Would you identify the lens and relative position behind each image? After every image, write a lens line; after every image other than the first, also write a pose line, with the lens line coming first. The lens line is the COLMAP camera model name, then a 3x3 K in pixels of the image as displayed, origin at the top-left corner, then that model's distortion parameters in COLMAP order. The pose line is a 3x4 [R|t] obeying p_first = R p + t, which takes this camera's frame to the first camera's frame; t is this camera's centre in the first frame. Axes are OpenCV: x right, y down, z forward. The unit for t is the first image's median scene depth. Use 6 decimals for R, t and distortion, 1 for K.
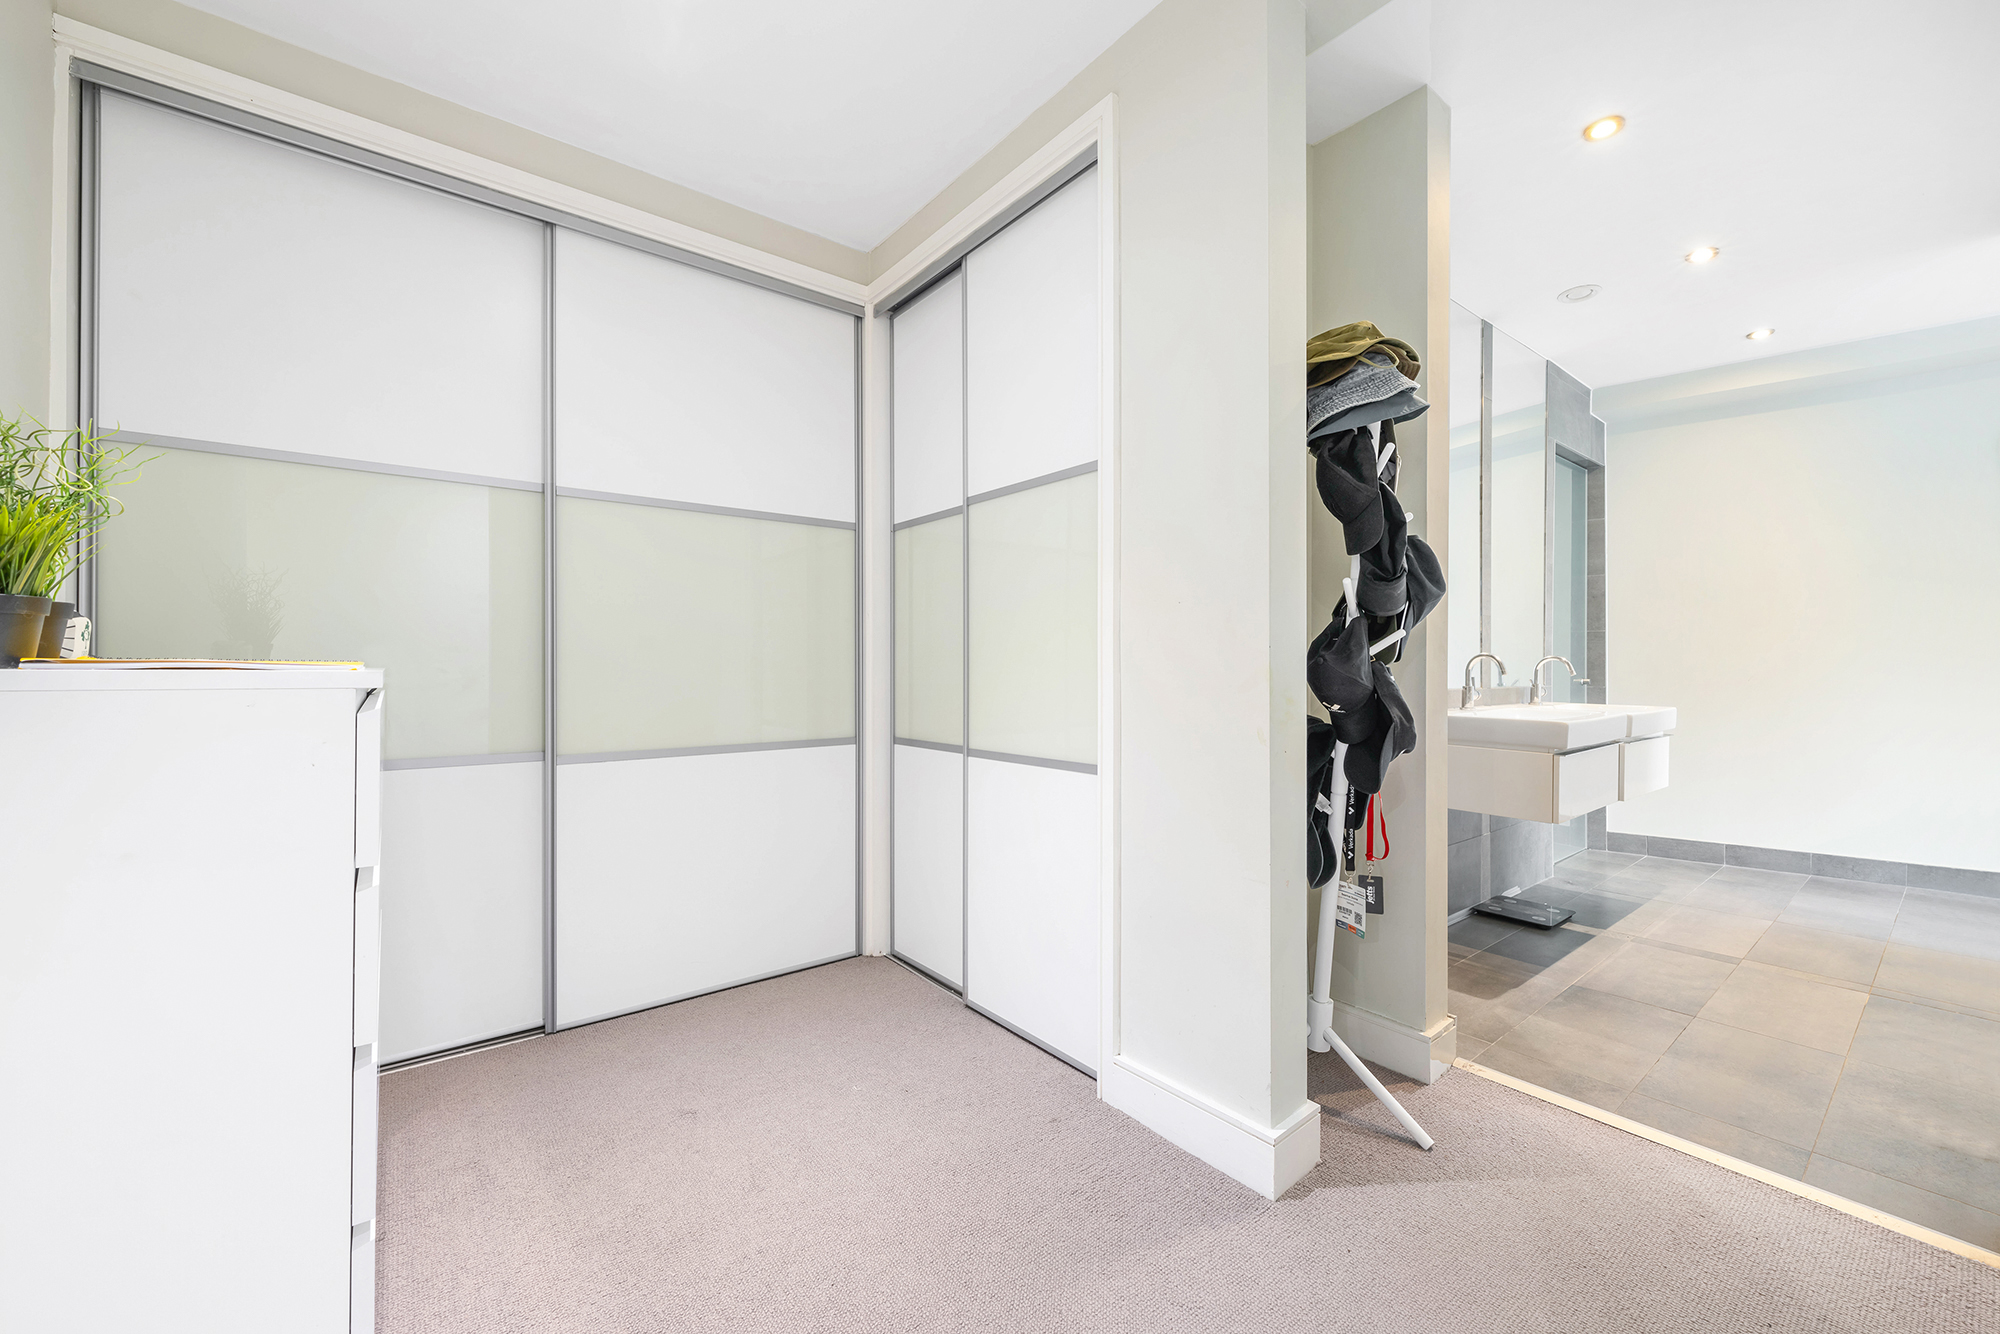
lens RADIAL K [[772.5, 0, 1012.3], [0, 772.5, 663.7], [0, 0, 1]] dist [0.000739, 0.000289]
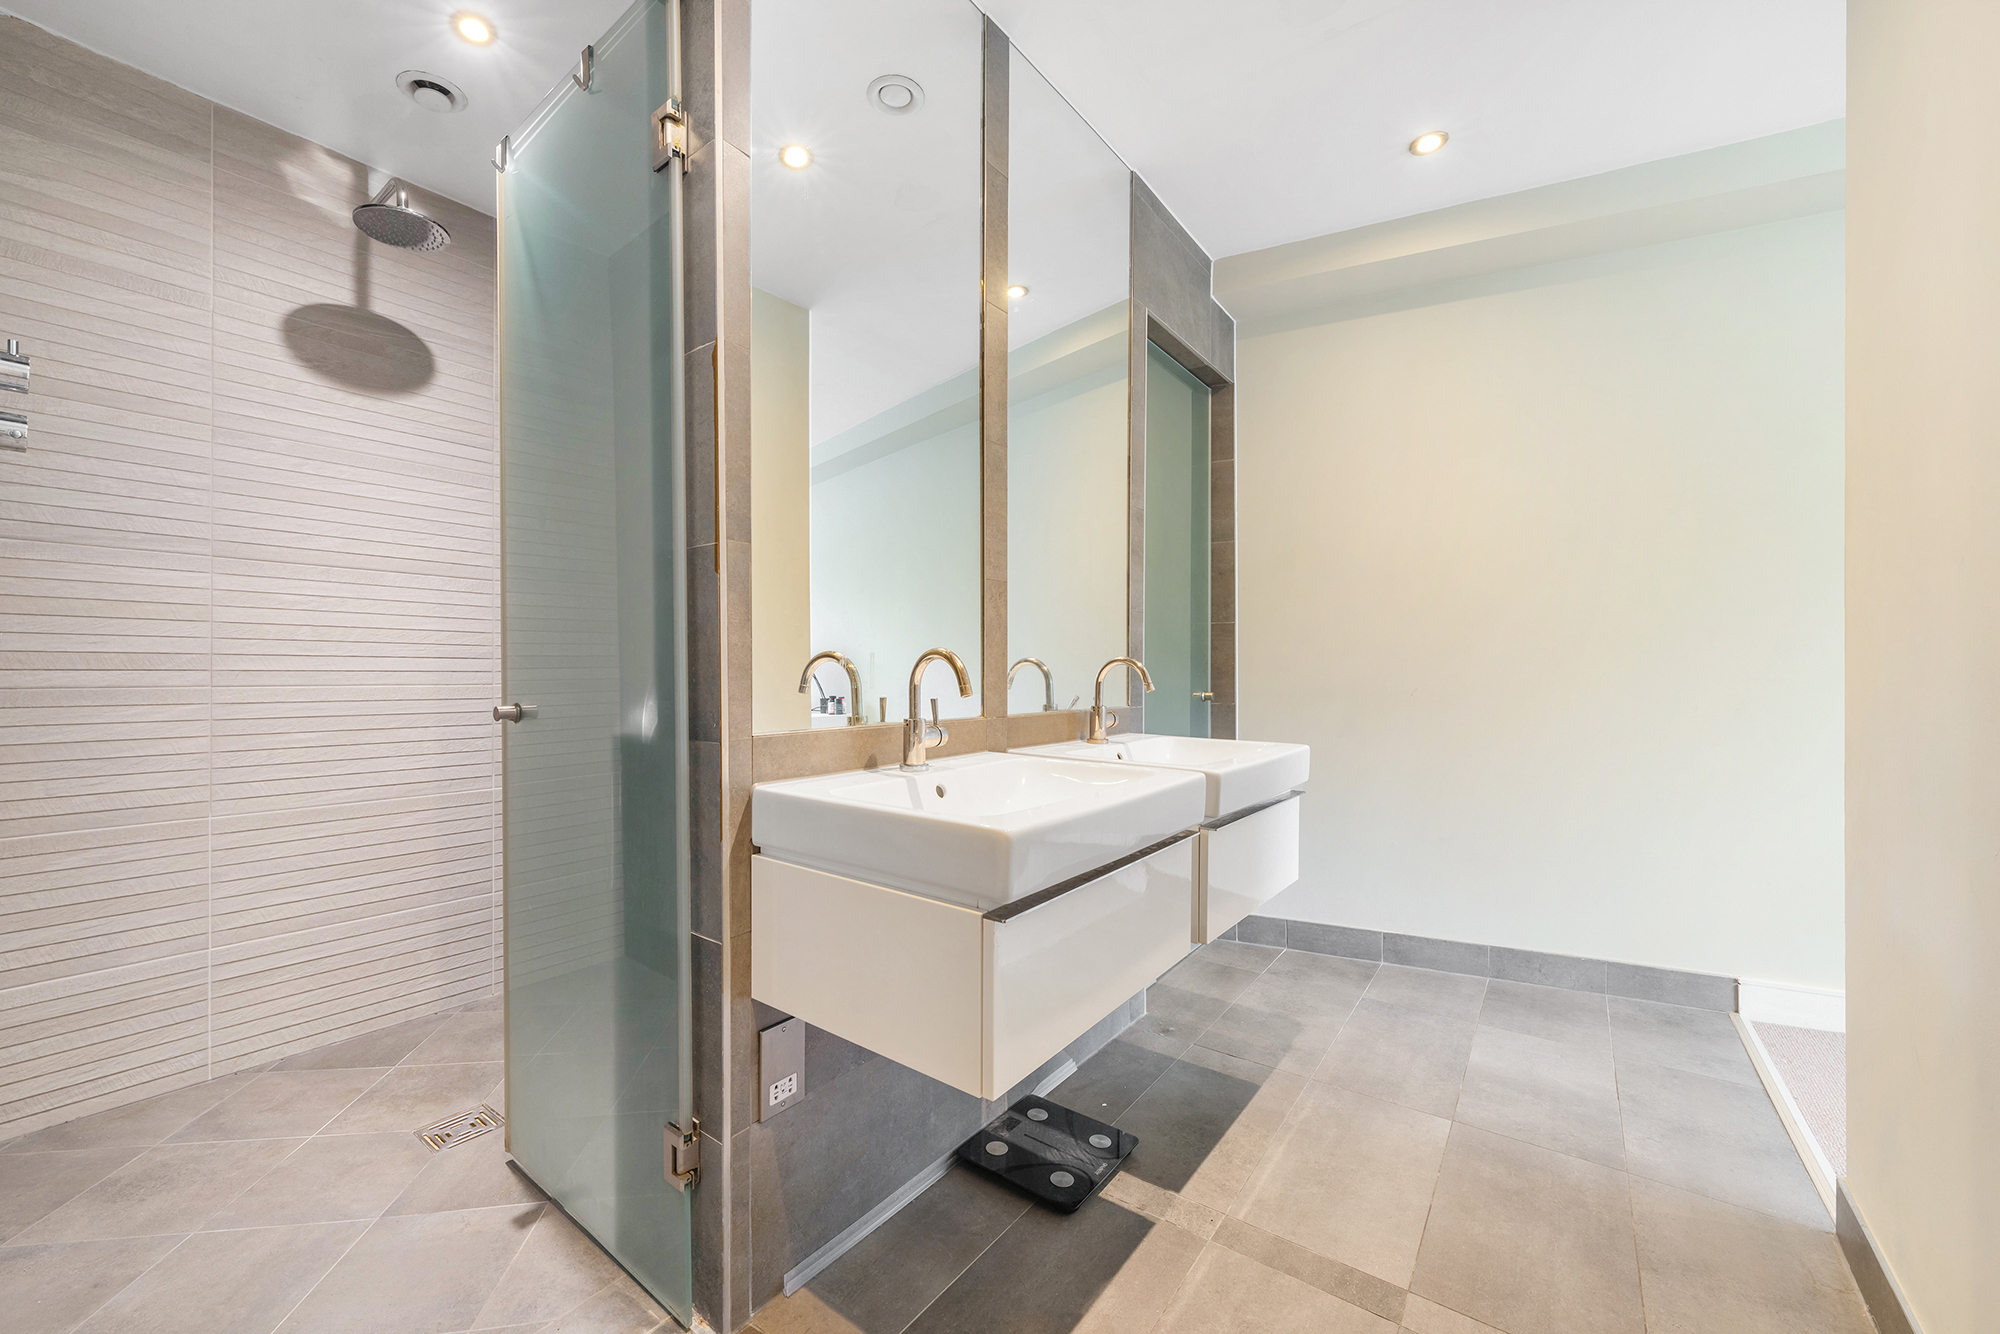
lens RADIAL K [[771.0, 0, 929.0], [0, 771.0, 667.7], [0, 0, 1]] dist [0.000492, -0.000005]
pose [[0.978502, 0.002913, 0.206218, 0.386735], [-0.002427, 0.999994, -0.002609, -0.000131], [-0.206224, 0.002053, 0.978503, 0.413451]]
